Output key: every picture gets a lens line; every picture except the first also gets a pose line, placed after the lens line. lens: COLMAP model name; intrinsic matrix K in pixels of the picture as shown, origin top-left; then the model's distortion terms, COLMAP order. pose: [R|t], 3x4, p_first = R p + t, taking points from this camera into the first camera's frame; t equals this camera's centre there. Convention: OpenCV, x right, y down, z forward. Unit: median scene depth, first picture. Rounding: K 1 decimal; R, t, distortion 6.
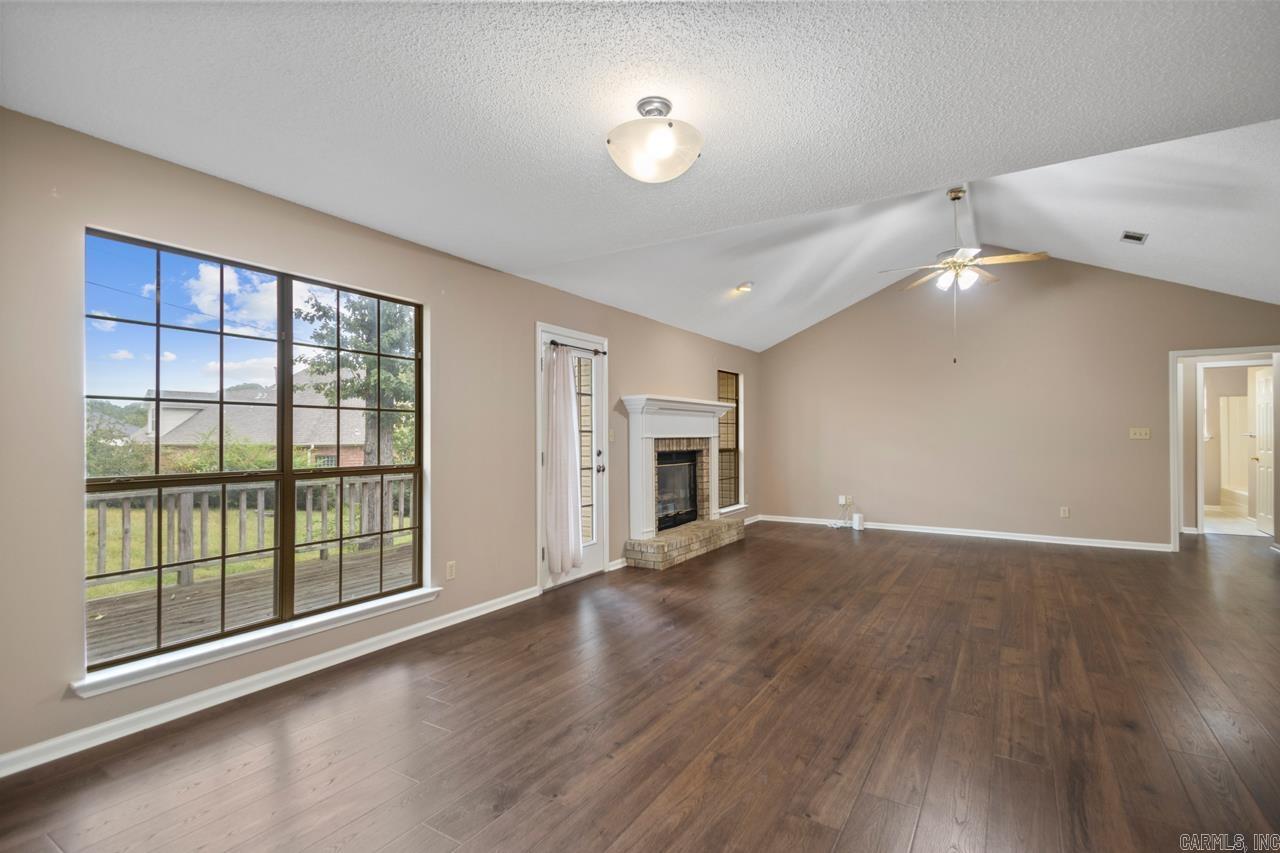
lens RADIAL K [[605.6, 0, 645.8], [0, 605.6, 433.8], [0, 0, 1]] dist [0.043223, -0.022027]
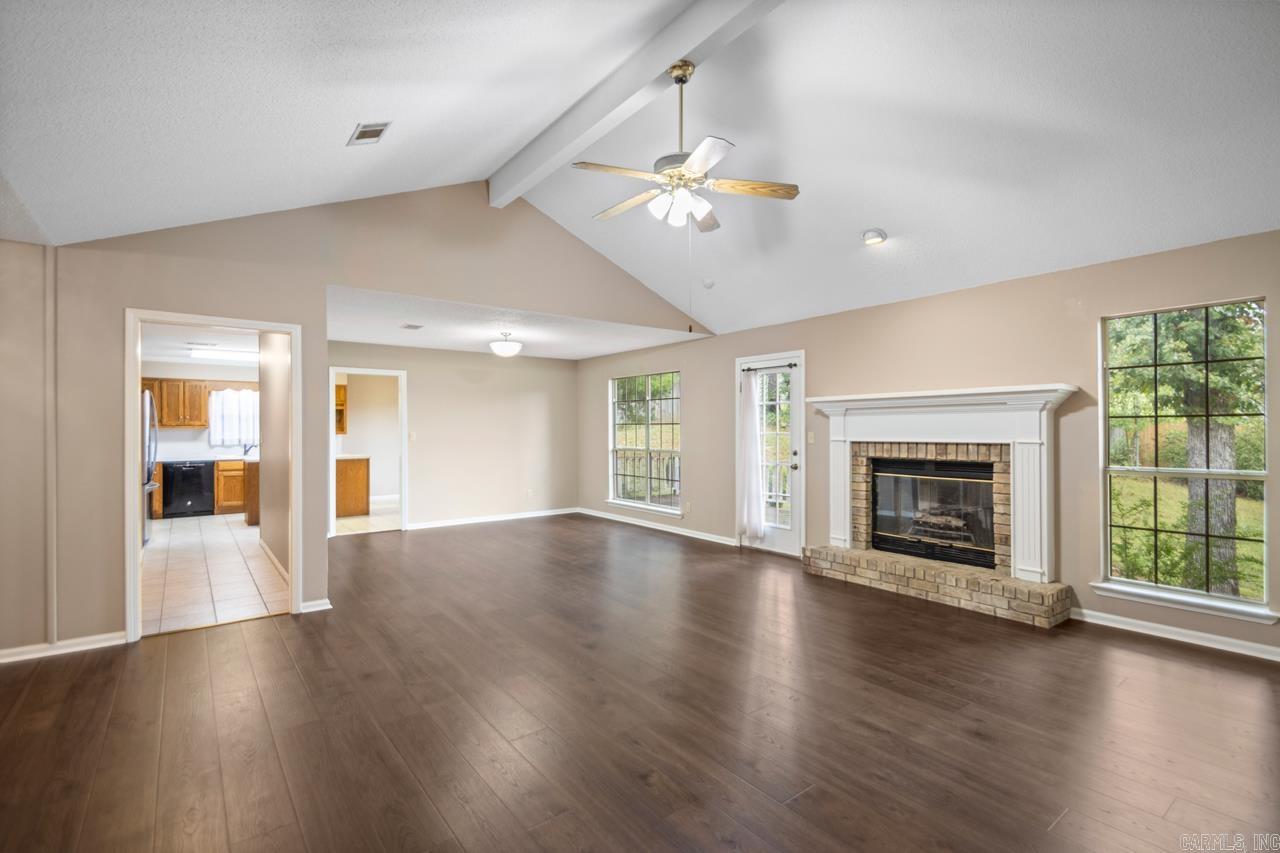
lens RADIAL K [[605.6, 0, 645.8], [0, 605.6, 433.8], [0, 0, 1]] dist [0.043223, -0.022027]
pose [[-0.379656, 0.008800, -0.925086, 0.973651], [0.006736, 0.999955, 0.006748, -0.012511], [0.925103, -0.003669, -0.379698, 1.050657]]
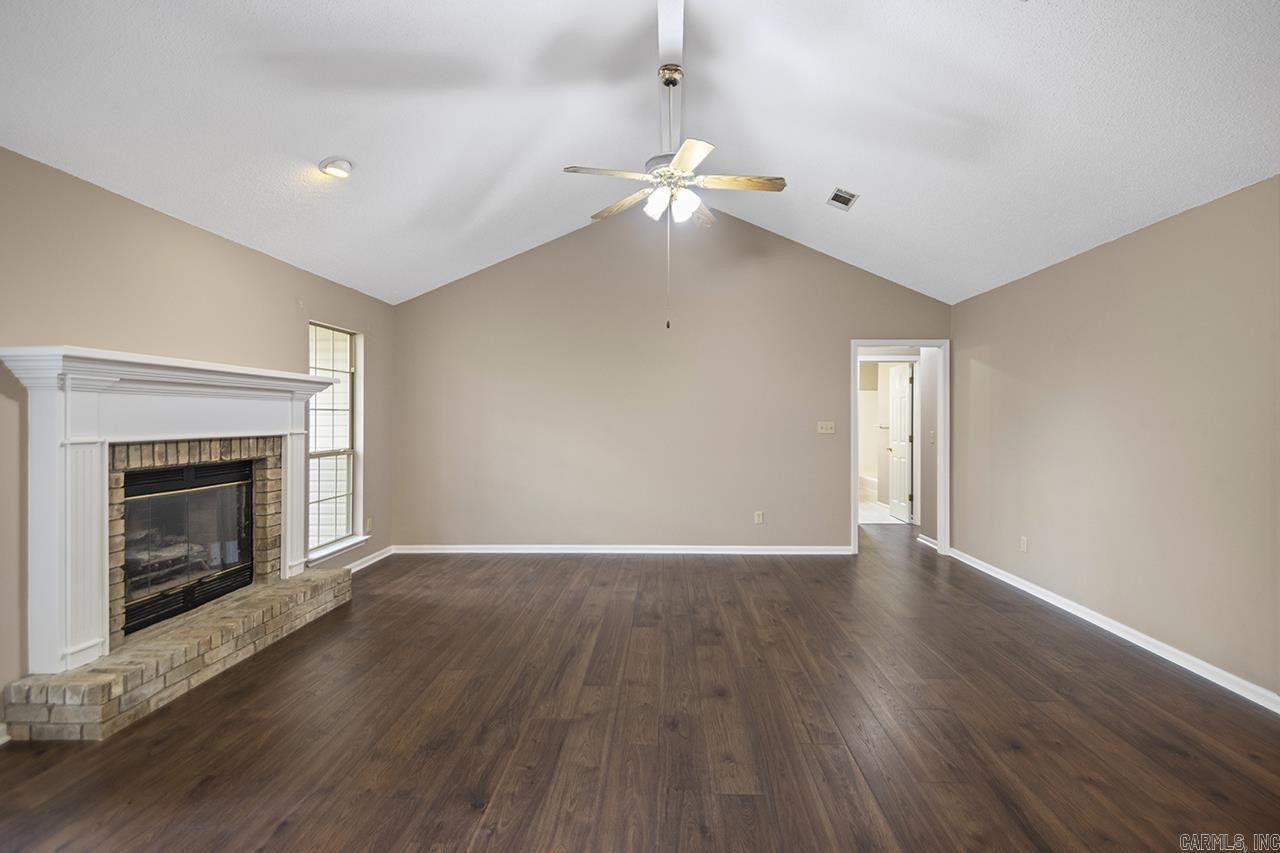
lens RADIAL K [[623.4, 0, 660.5], [0, 623.4, 413.7], [0, 0, 1]] dist [0.048866, -0.018582]
pose [[0.862988, 0.008304, 0.505155, 0.130408], [-0.005873, 0.999962, -0.006404, -0.014753], [-0.505189, 0.002560, 0.863005, 0.355222]]
